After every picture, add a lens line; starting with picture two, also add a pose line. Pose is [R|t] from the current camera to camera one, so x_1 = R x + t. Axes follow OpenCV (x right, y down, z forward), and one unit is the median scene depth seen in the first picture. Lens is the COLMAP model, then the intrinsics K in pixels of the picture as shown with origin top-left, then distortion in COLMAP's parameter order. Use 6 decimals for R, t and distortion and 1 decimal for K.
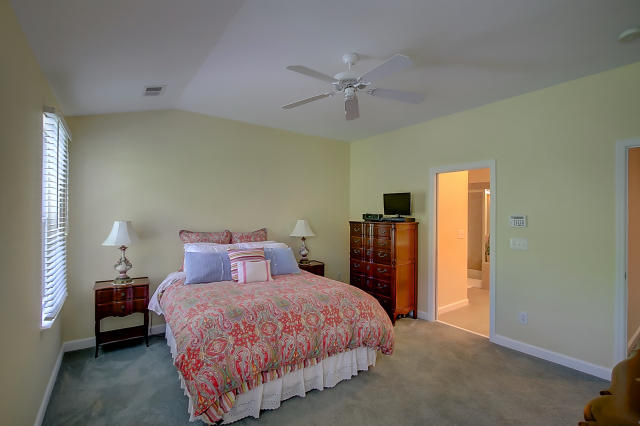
lens RADIAL K [[294.0, 0, 318.2], [0, 294.0, 213.3], [0, 0, 1]] dist [-0.020822, 0.003526]
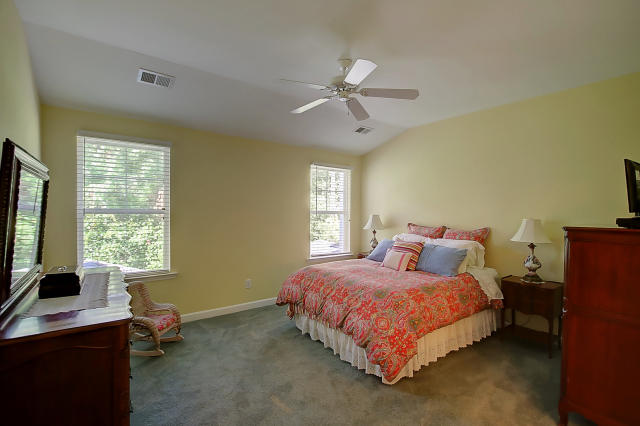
lens RADIAL K [[294.0, 0, 319.7], [0, 294.0, 211.8], [0, 0, 1]] dist [-0.020822, 0.003526]
pose [[0.047088, 0.006018, -0.998873, 0.705367], [-0.008556, 0.999948, 0.005621, 0.004229], [0.998854, 0.008282, 0.047137, 0.508178]]
